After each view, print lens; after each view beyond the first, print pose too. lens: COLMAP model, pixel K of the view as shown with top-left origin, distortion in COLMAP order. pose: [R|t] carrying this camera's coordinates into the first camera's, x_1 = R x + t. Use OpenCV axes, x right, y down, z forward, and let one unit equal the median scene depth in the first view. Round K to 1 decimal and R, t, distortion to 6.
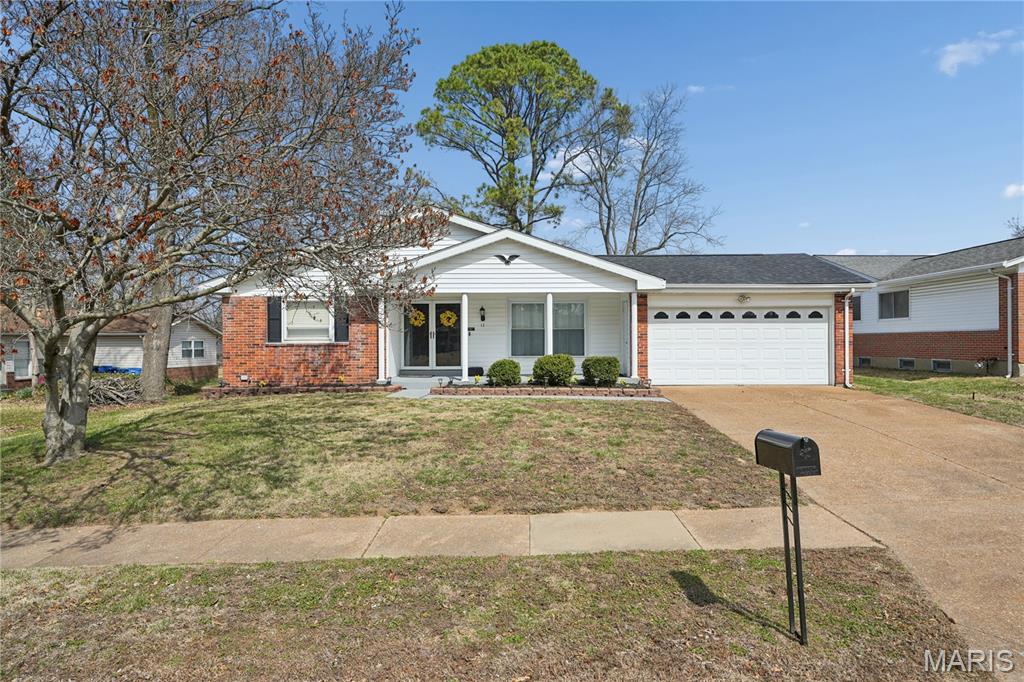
lens RADIAL K [[620.5, 0, 512.0], [0, 620.5, 341.0], [0, 0, 1]] dist [0.003606, 0.000584]
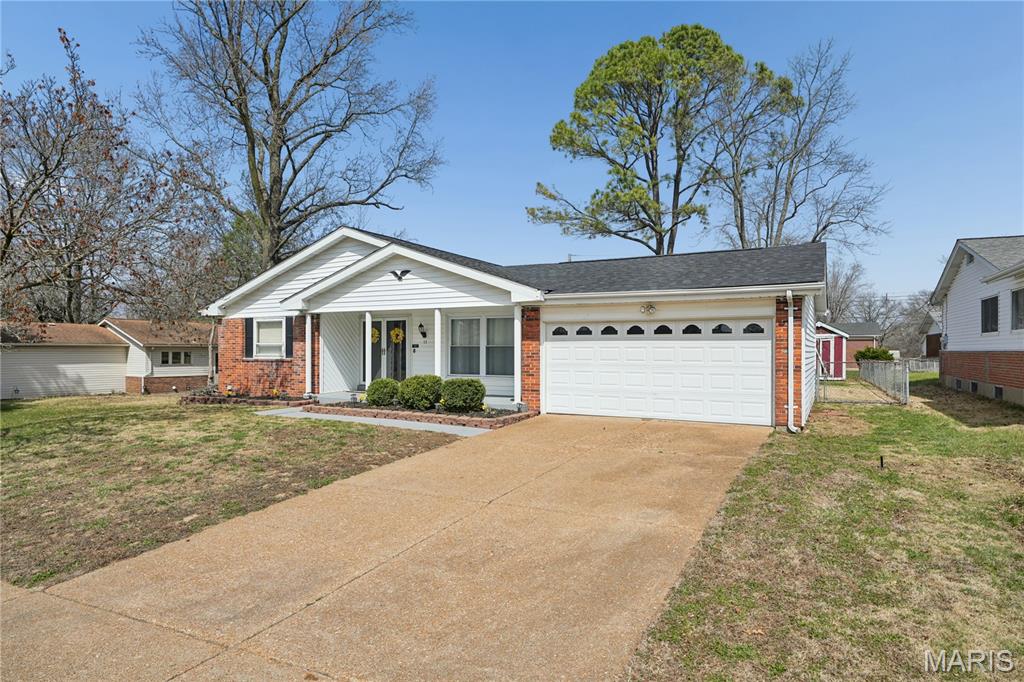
lens RADIAL K [[599.1, 0, 513.3], [0, 599.1, 351.8], [0, 0, 1]] dist [-0.005045, -0.000822]
pose [[0.878773, 0.007568, -0.477181, 0.580126], [-0.005921, 0.999970, 0.004955, -0.017247], [0.477204, -0.001528, 0.878791, 0.257111]]
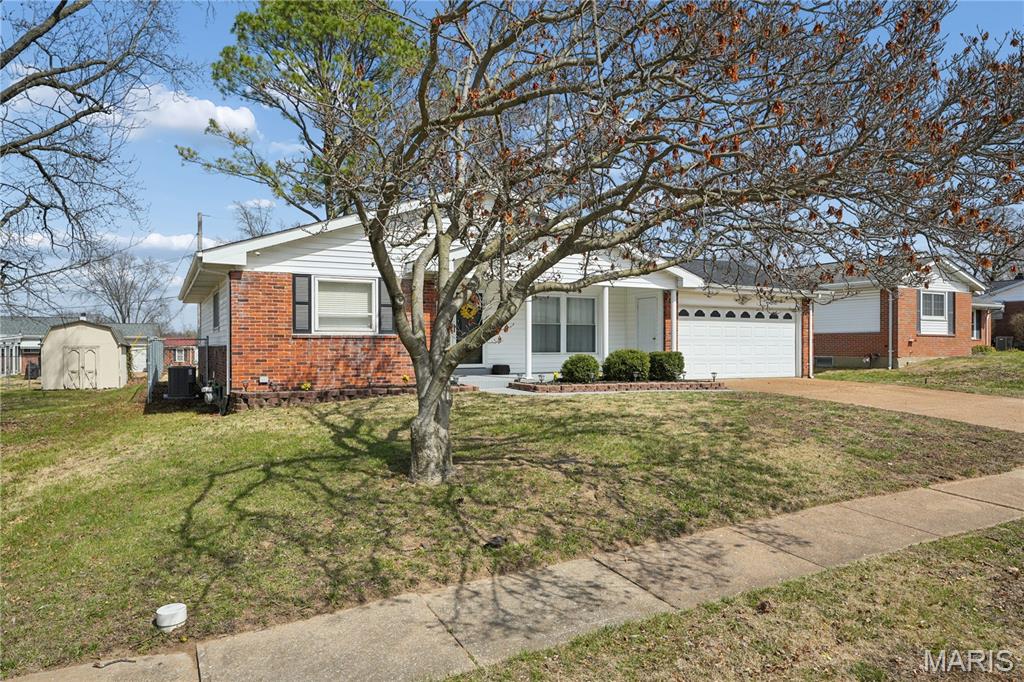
lens RADIAL K [[686.8, 0, 533.4], [0, 686.8, 343.6], [0, 0, 1]] dist [0.003948, 0.000714]
pose [[0.876351, 0.007350, 0.481617, -0.542362], [-0.005996, 0.999973, -0.004350, 0.017017], [-0.481636, 0.000924, 0.876371, 0.111029]]
